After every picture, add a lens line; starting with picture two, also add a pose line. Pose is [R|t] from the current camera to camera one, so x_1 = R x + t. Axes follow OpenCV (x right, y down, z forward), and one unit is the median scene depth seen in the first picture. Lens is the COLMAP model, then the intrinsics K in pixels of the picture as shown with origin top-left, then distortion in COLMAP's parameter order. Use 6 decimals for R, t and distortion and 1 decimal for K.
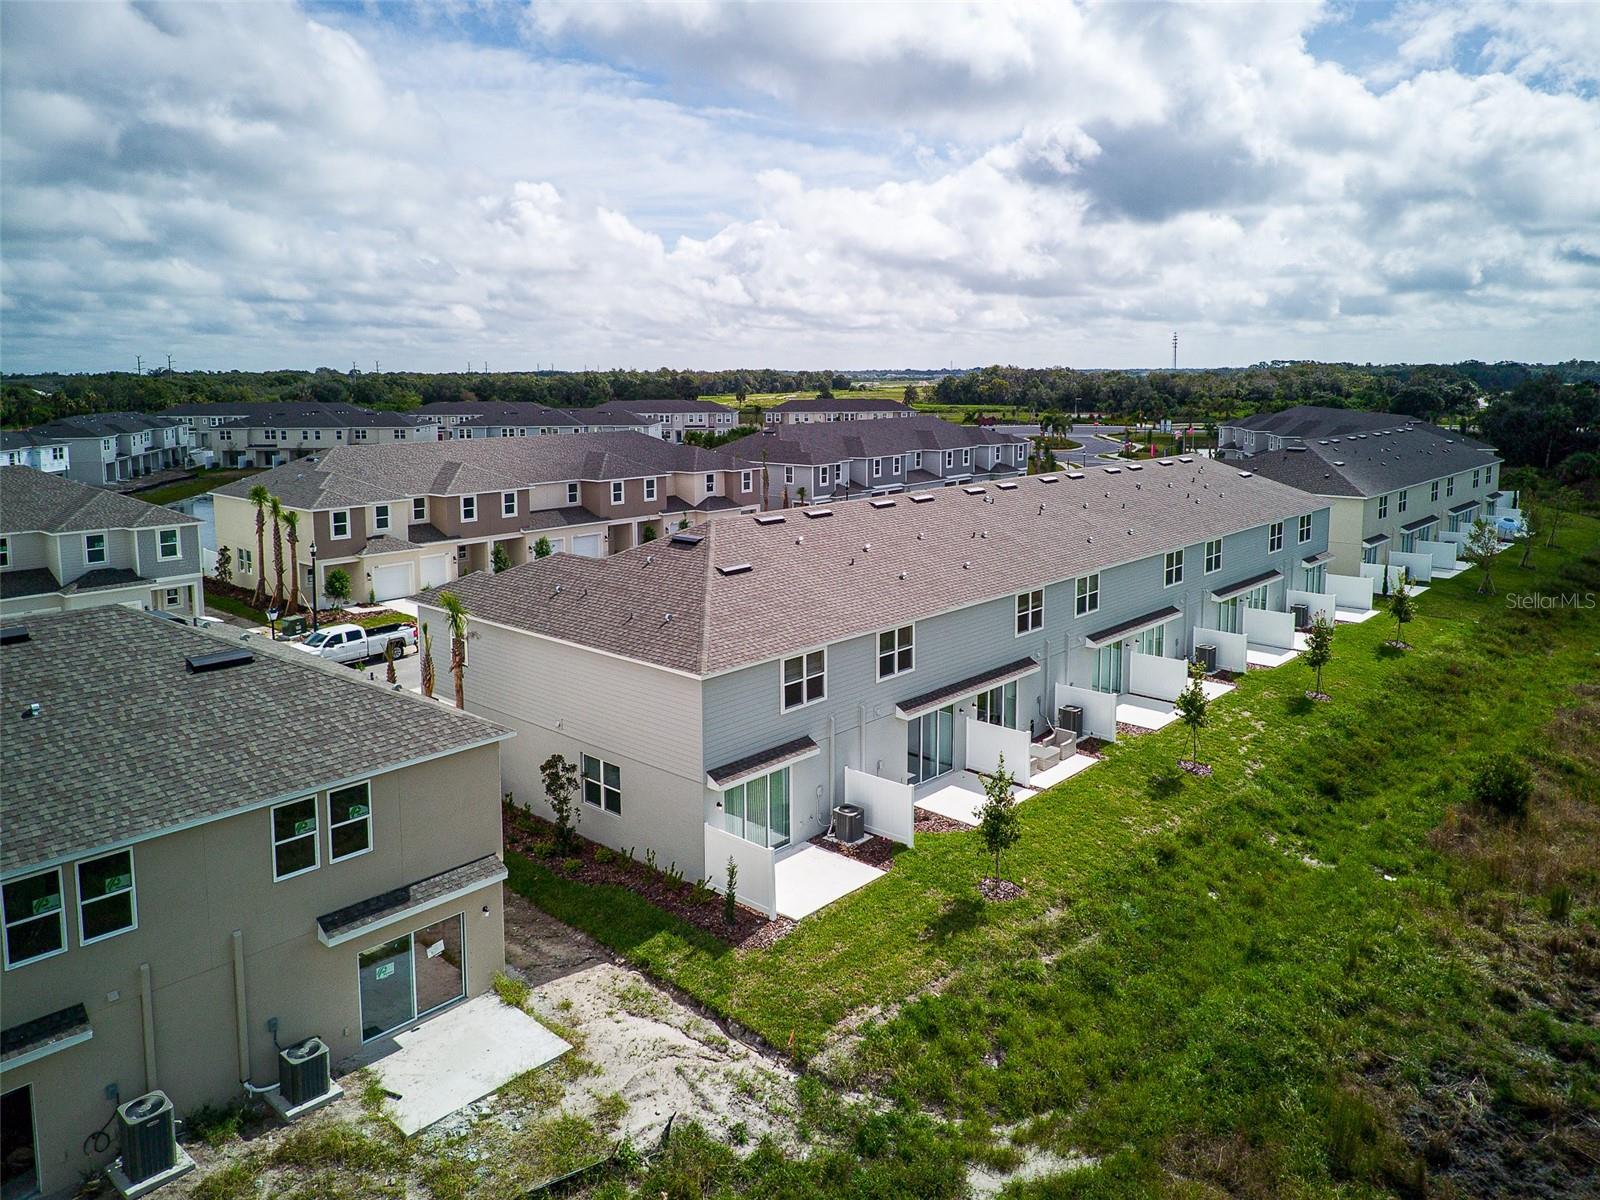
lens RADIAL K [[1089.9, 0, 805.6], [0, 1089.9, 473.5], [0, 0, 1]] dist [0.007465, -0.000996]
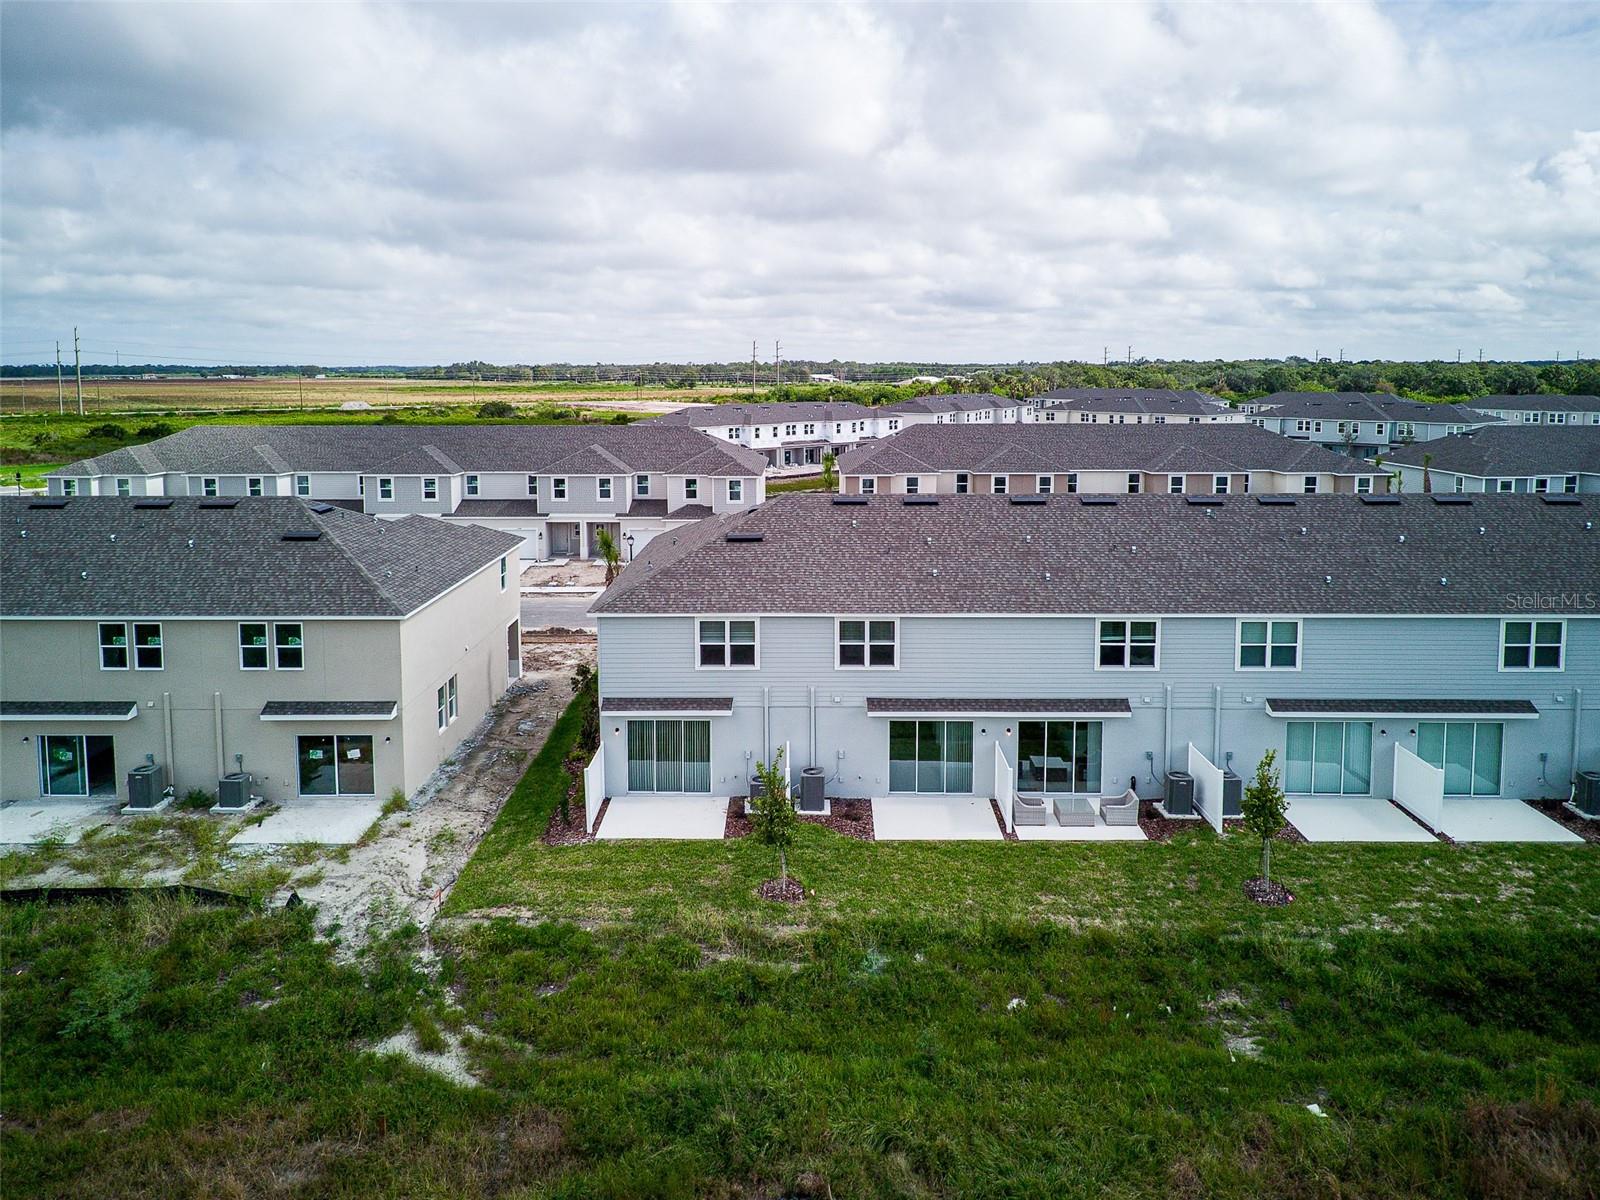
lens RADIAL K [[1171.3, 0, 921.2], [0, 1171.3, 513.2], [0, 0, 1]] dist [0.016098, 0.002429]
pose [[0.677212, 0.095373, -0.729580, 0.211139], [-0.070290, 0.995414, 0.064879, -0.004973], [0.732423, 0.007346, 0.680811, 0.083277]]
